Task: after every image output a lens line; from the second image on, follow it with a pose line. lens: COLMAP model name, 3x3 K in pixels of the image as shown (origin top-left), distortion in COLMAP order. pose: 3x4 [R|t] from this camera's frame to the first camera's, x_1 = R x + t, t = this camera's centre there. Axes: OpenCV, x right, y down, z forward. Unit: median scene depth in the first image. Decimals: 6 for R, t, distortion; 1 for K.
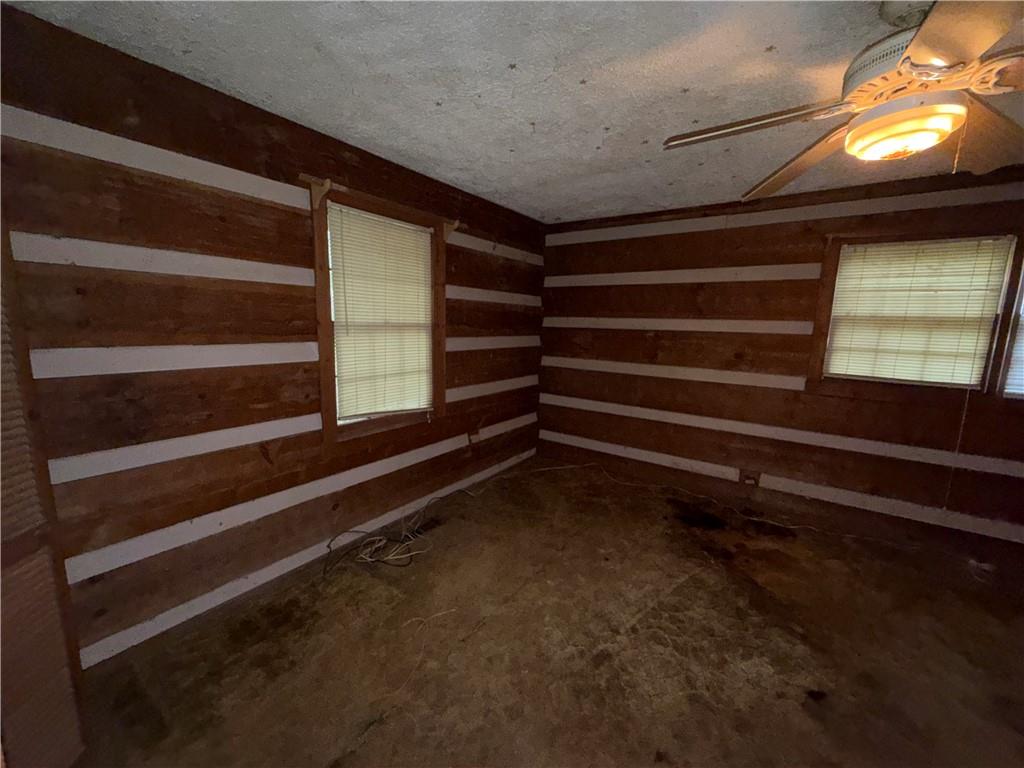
lens RADIAL K [[409.2, 0, 510.1], [0, 409.2, 386.2], [0, 0, 1]] dist [-0.001286, 0.000073]
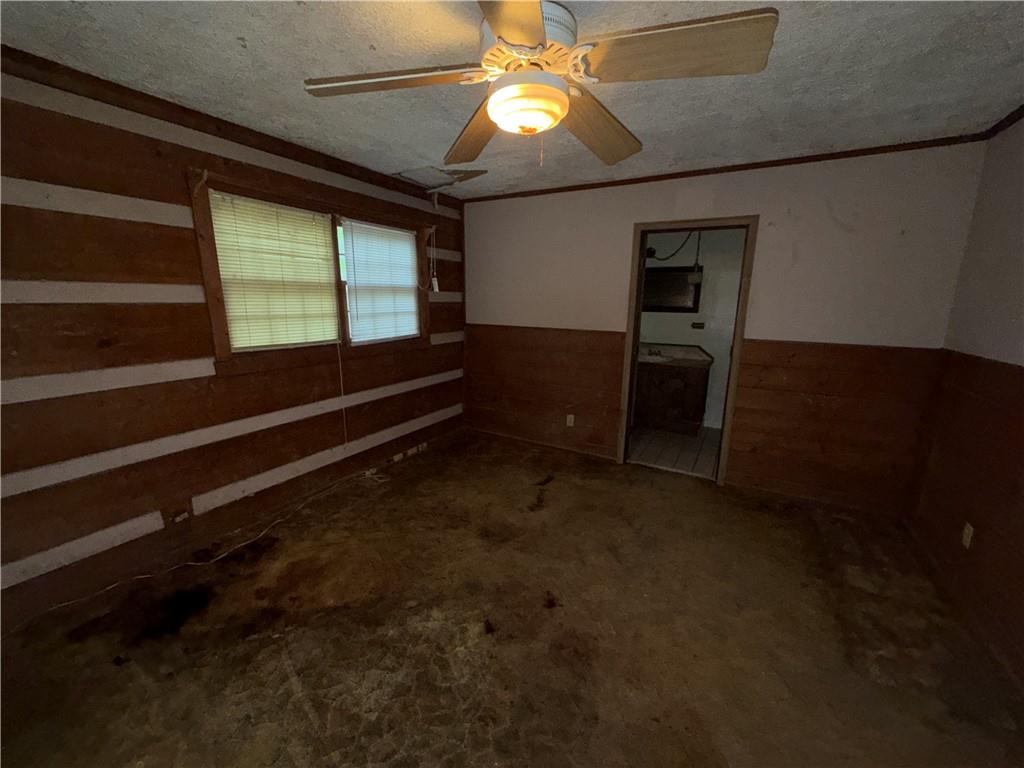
lens RADIAL K [[407.7, 0, 509.2], [0, 407.7, 385.5], [0, 0, 1]] dist [0.000518, -0.000036]
pose [[-0.090670, -0.230993, 0.968721, -0.106665], [0.149305, 0.958581, 0.242550, -0.081638], [-0.984625, 0.166626, -0.052426, 0.531952]]
